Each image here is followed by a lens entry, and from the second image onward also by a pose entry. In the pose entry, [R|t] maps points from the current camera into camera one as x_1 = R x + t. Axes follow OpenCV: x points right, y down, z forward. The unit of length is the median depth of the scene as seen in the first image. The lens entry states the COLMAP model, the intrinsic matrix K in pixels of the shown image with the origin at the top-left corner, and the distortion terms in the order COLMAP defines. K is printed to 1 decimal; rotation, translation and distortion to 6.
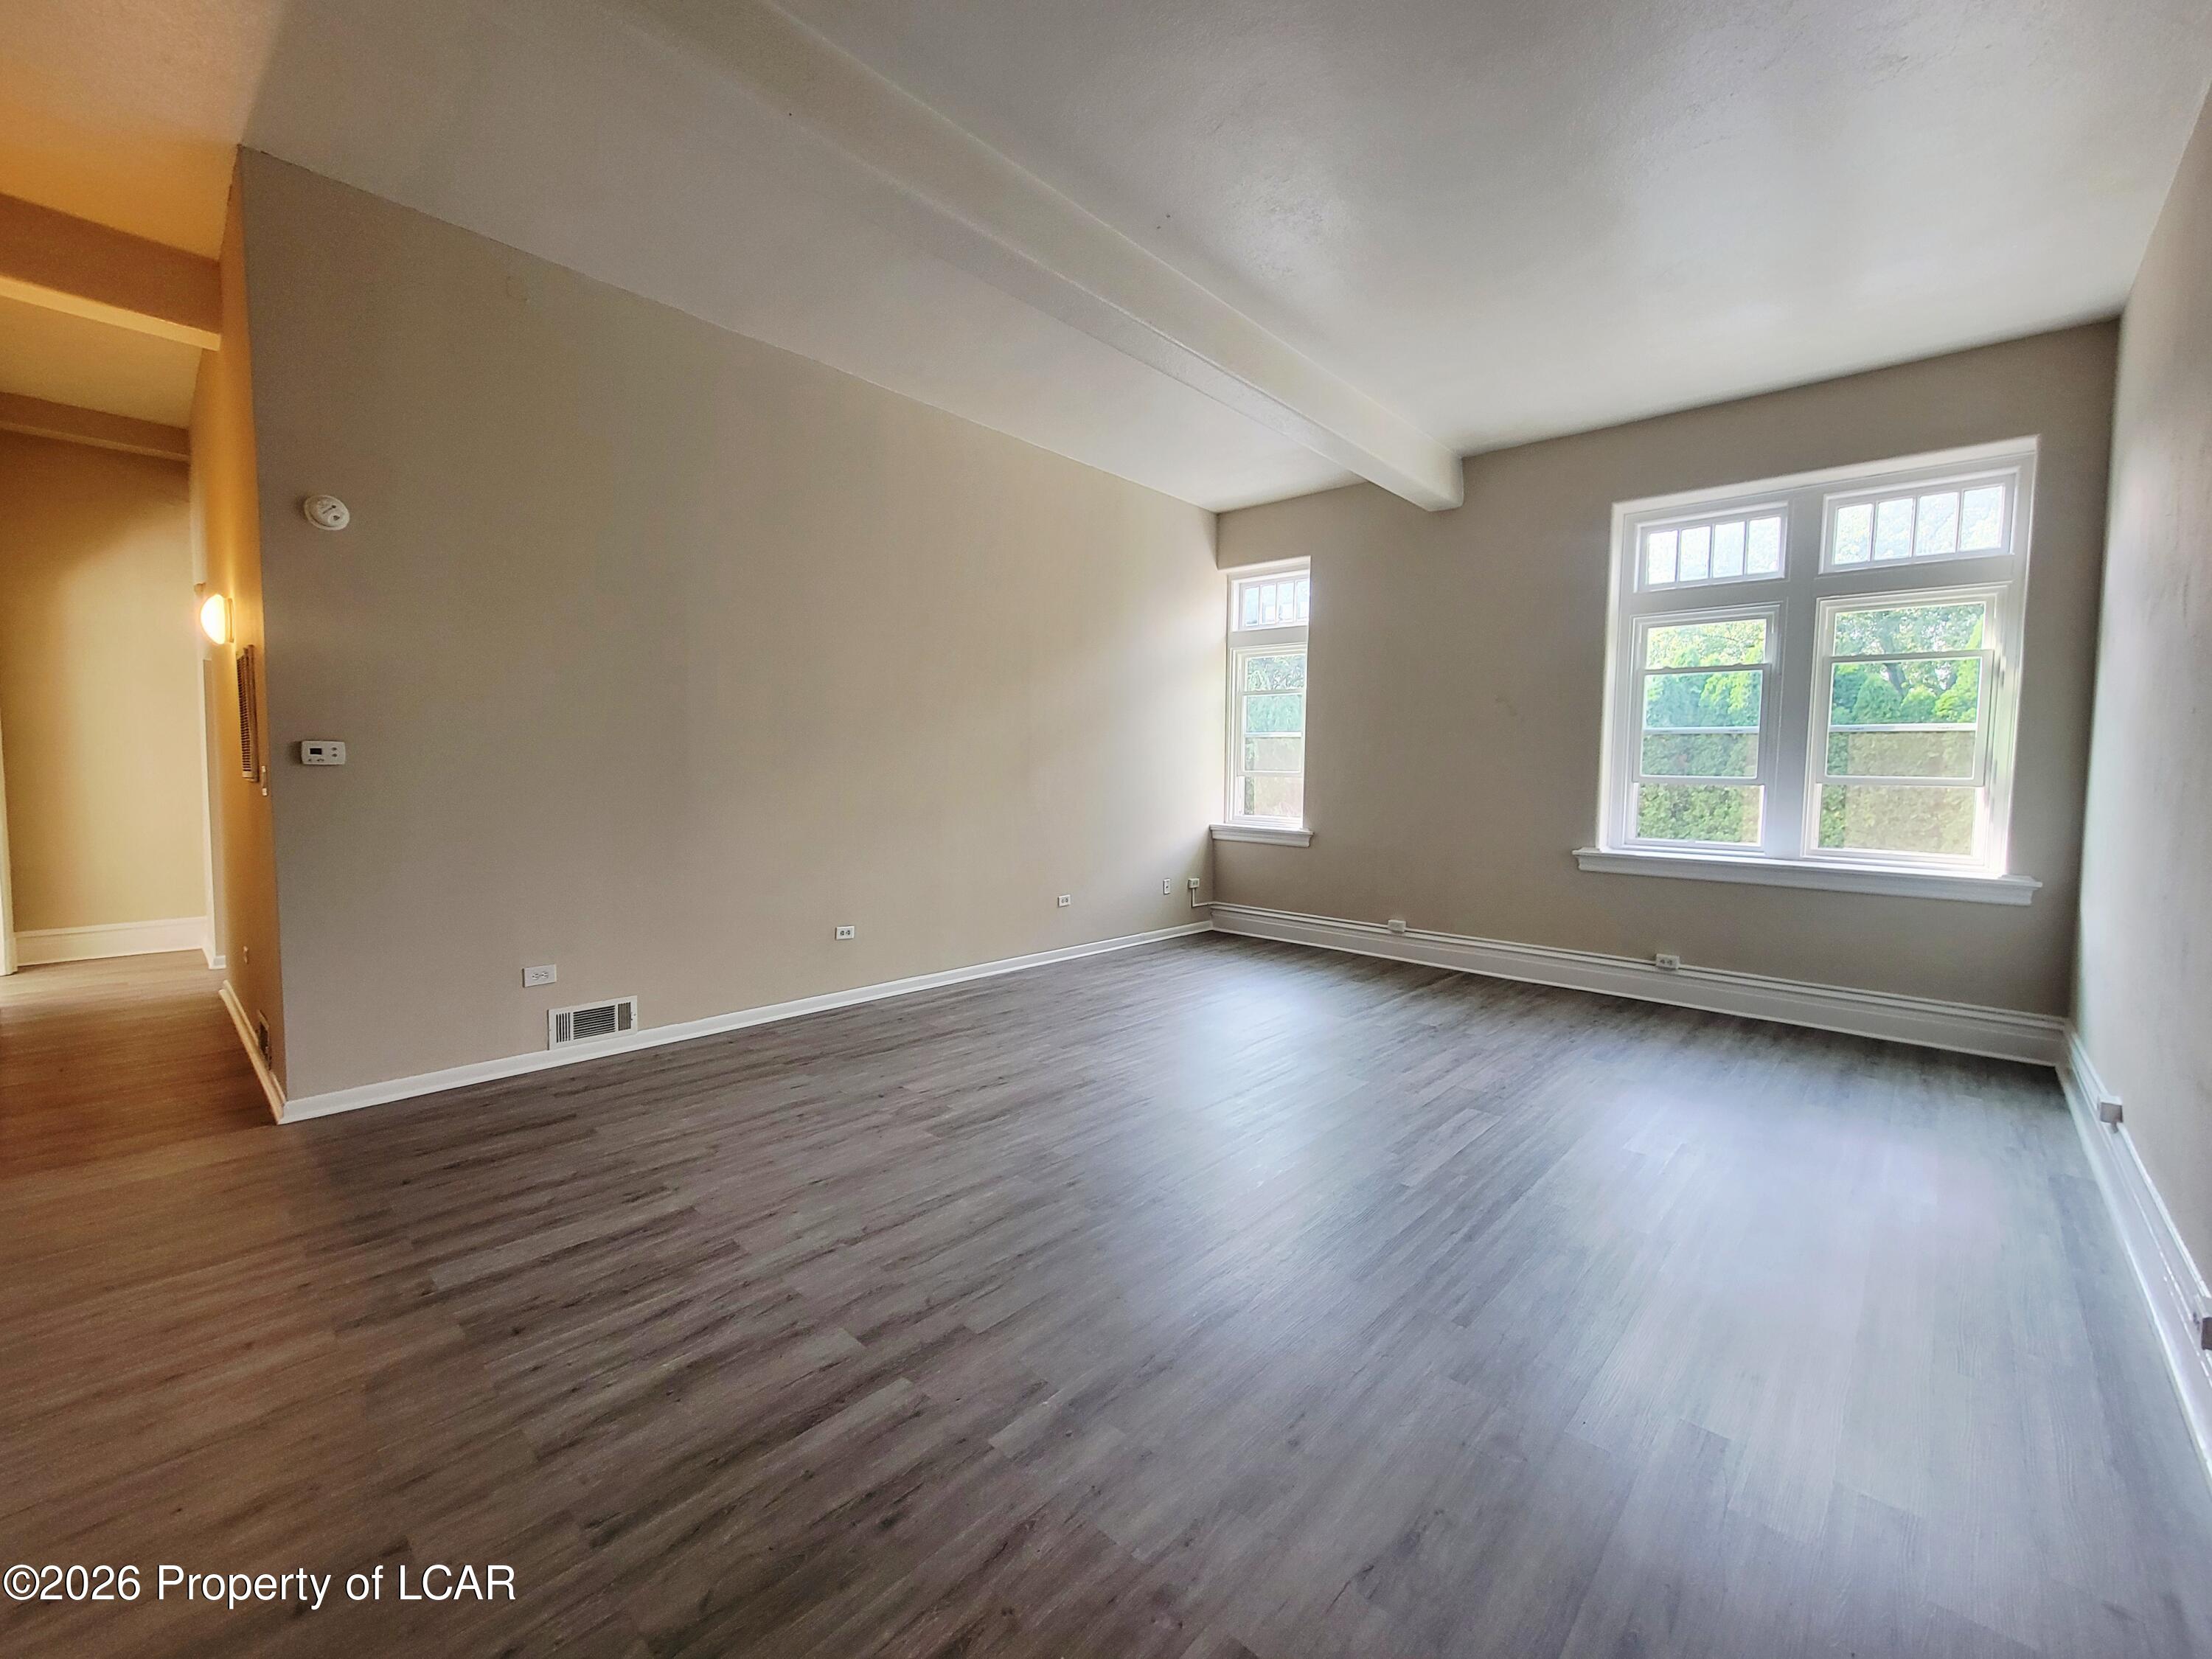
lens RADIAL K [[905.9, 0, 1107.3], [0, 905.9, 836.9], [0, 0, 1]] dist [-0.004200, -0.001161]
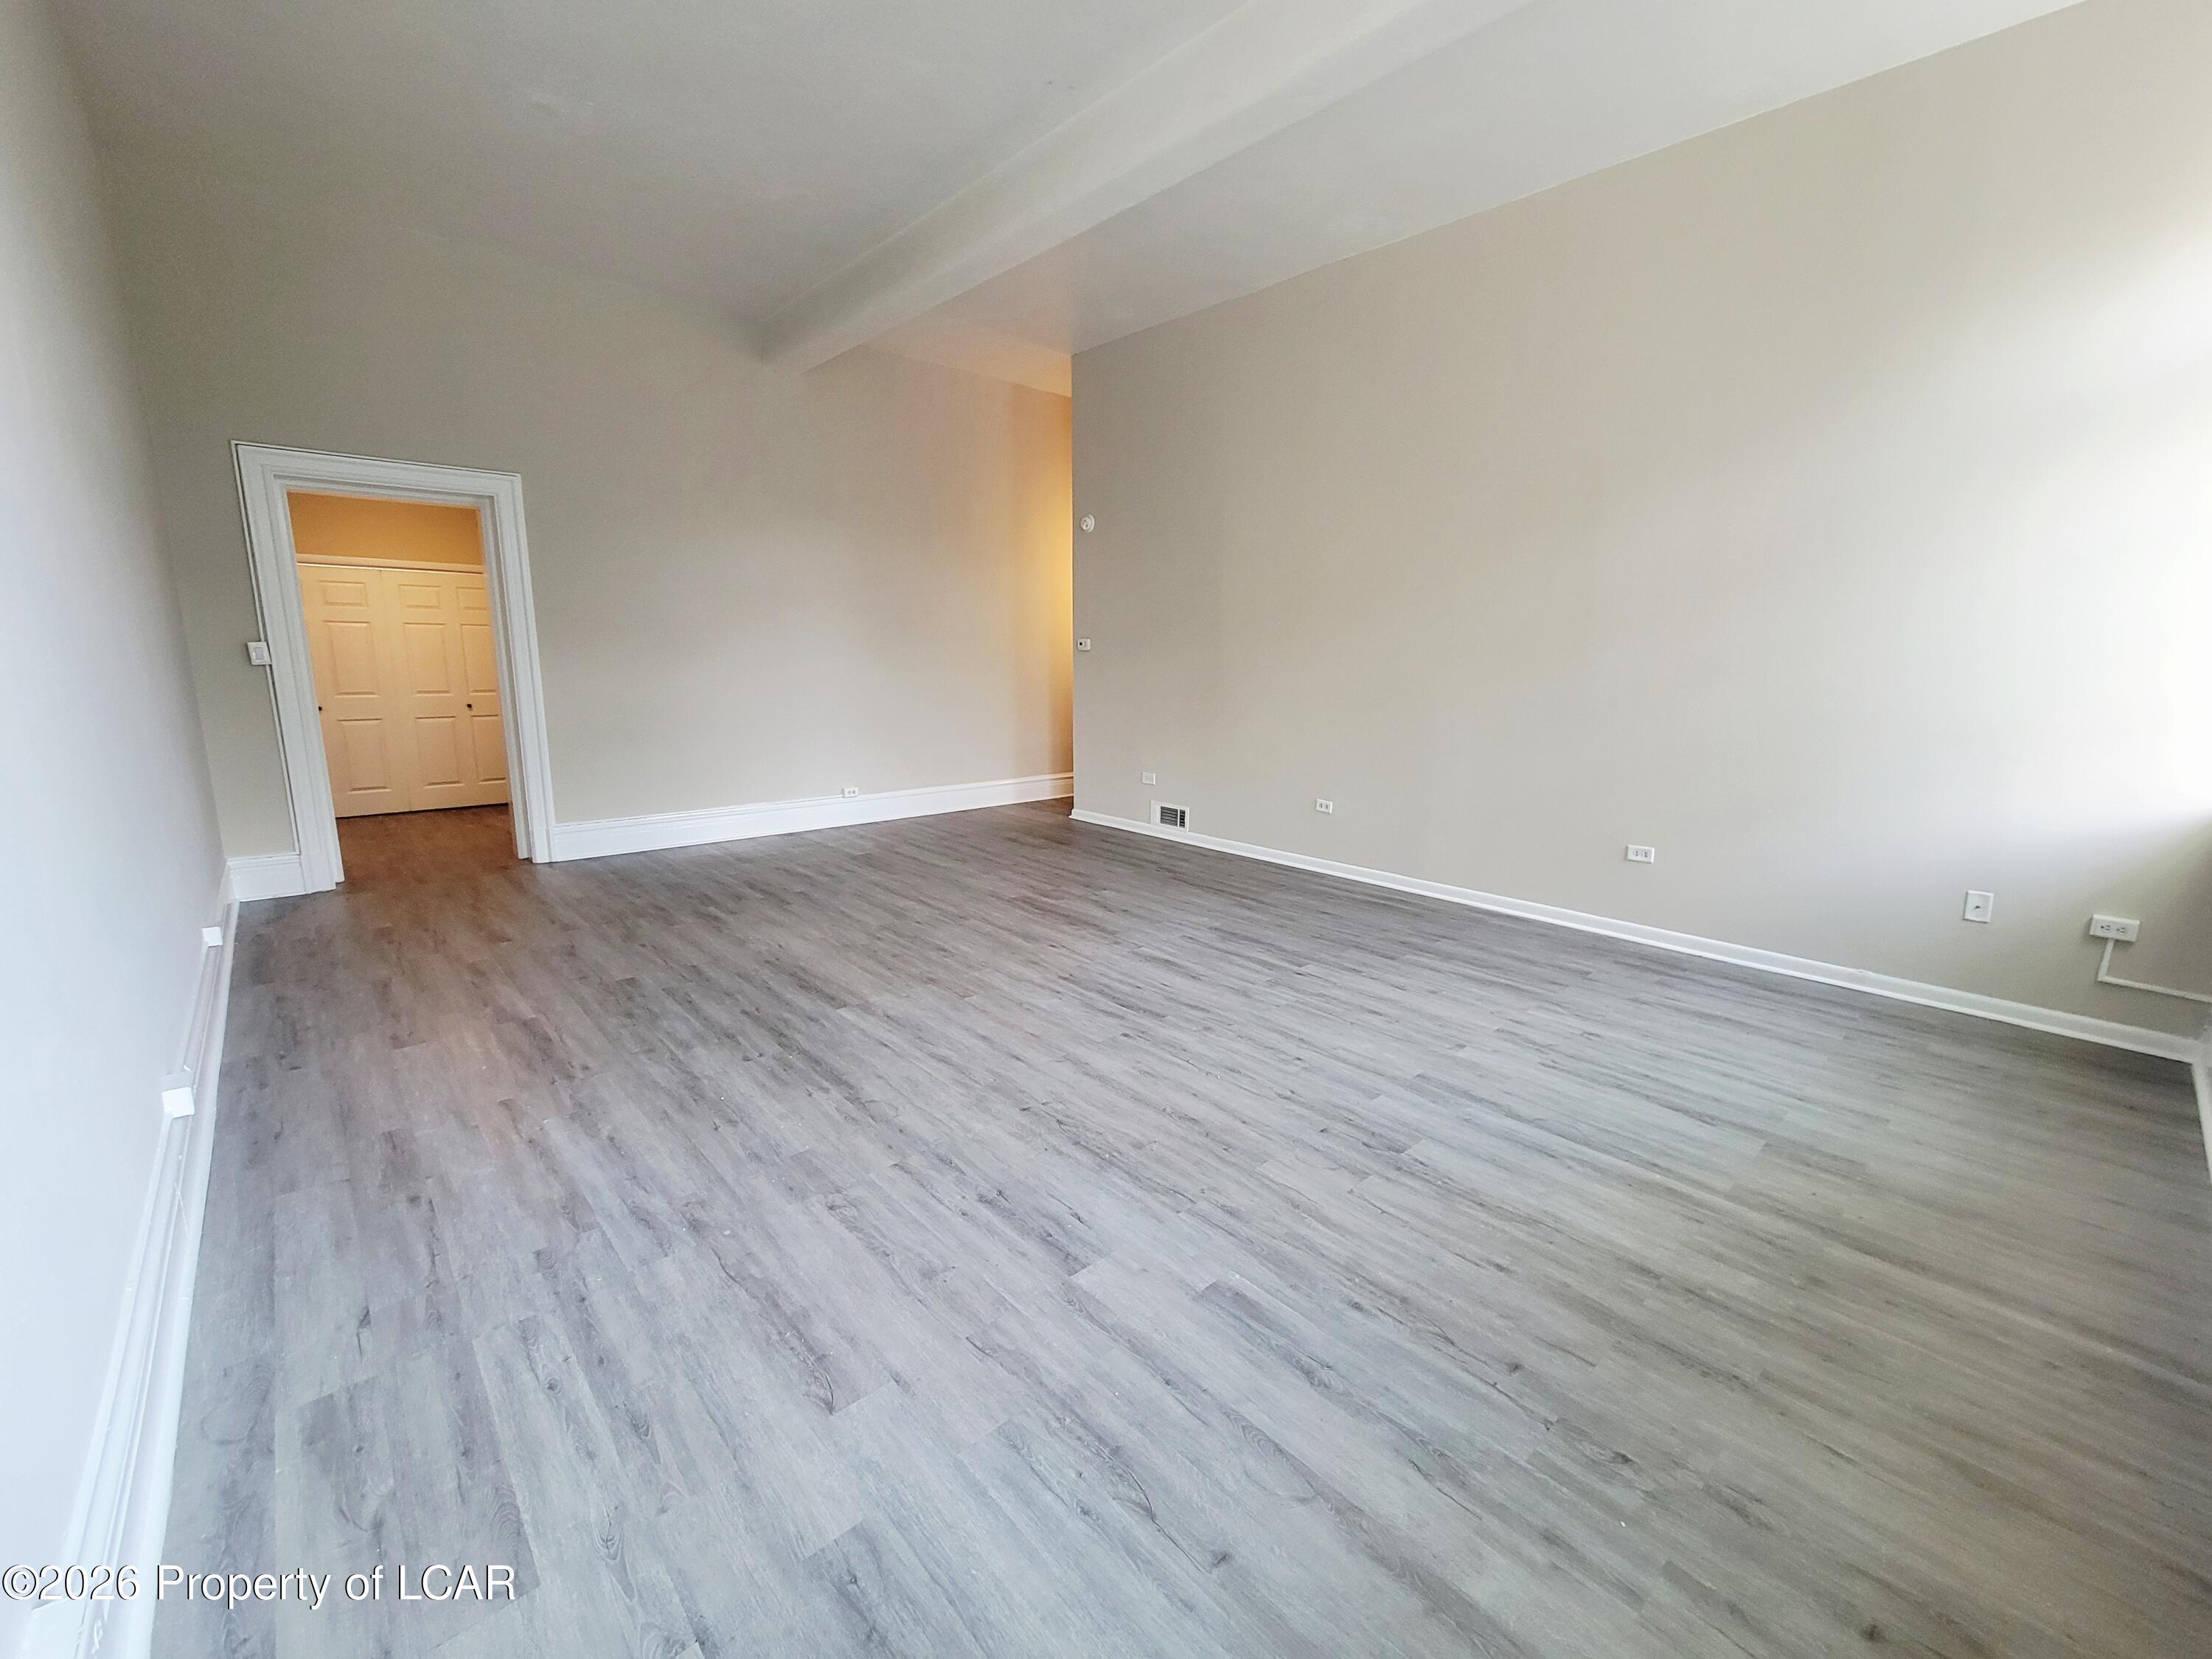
lens RADIAL K [[905.9, 0, 1100.3], [0, 905.9, 829.0], [0, 0, 1]] dist [-0.004200, -0.001161]
pose [[-0.089955, 0.180363, -0.979478, 1.193948], [-0.088338, 0.978144, 0.188230, -0.072142], [0.992020, 0.103458, -0.072056, 1.196336]]
